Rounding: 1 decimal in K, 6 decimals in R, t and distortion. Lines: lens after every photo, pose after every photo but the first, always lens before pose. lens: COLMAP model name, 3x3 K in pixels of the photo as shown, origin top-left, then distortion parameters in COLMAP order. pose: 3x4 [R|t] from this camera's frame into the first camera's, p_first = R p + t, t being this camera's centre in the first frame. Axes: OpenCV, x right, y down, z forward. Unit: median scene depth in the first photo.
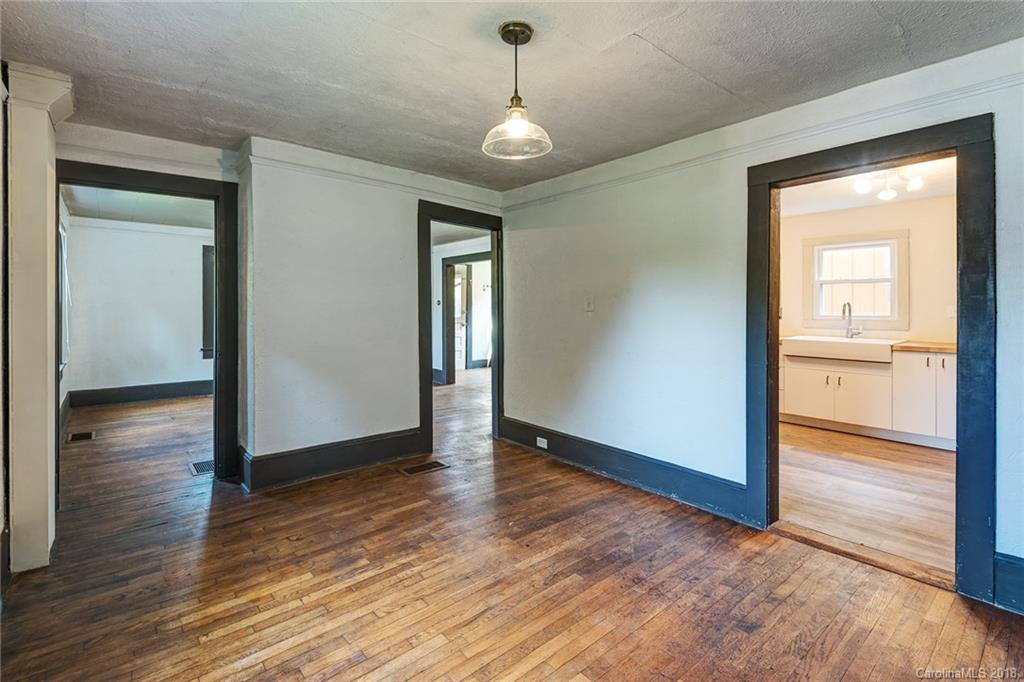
lens RADIAL K [[479.6, 0, 509.8], [0, 479.6, 311.0], [0, 0, 1]] dist [0.000797, -0.001133]
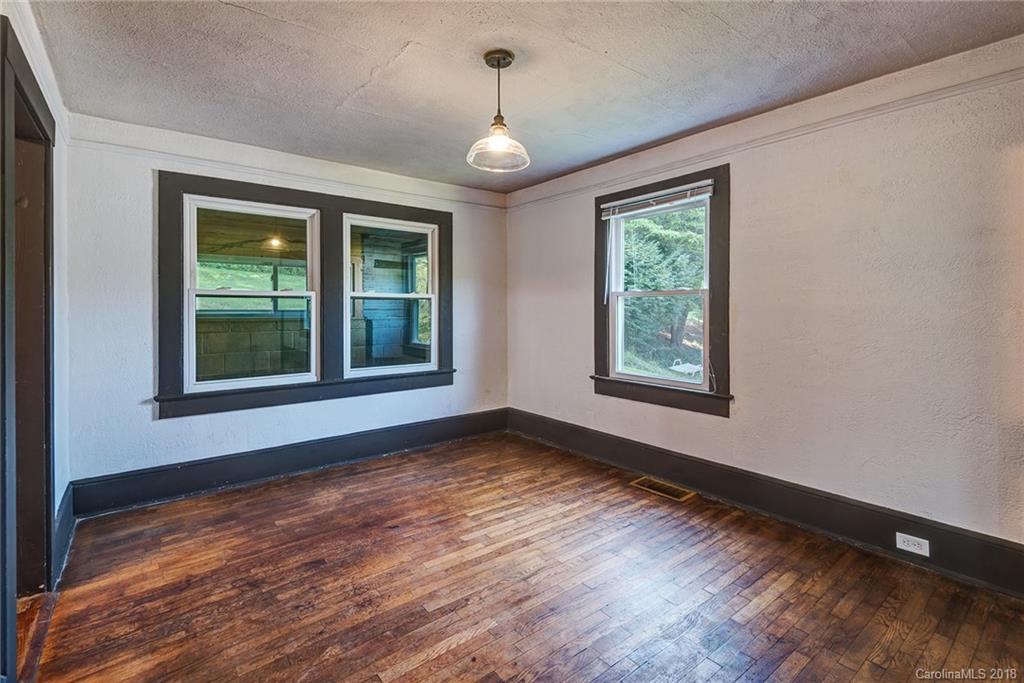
lens RADIAL K [[479.6, 0, 509.8], [0, 479.6, 311.5], [0, 0, 1]] dist [0.000797, -0.001133]
pose [[-0.999407, 0.002123, 0.034363, -0.045731], [0.002286, 0.999986, 0.004711, -0.001422], [-0.034353, 0.004787, -0.999398, 2.050385]]
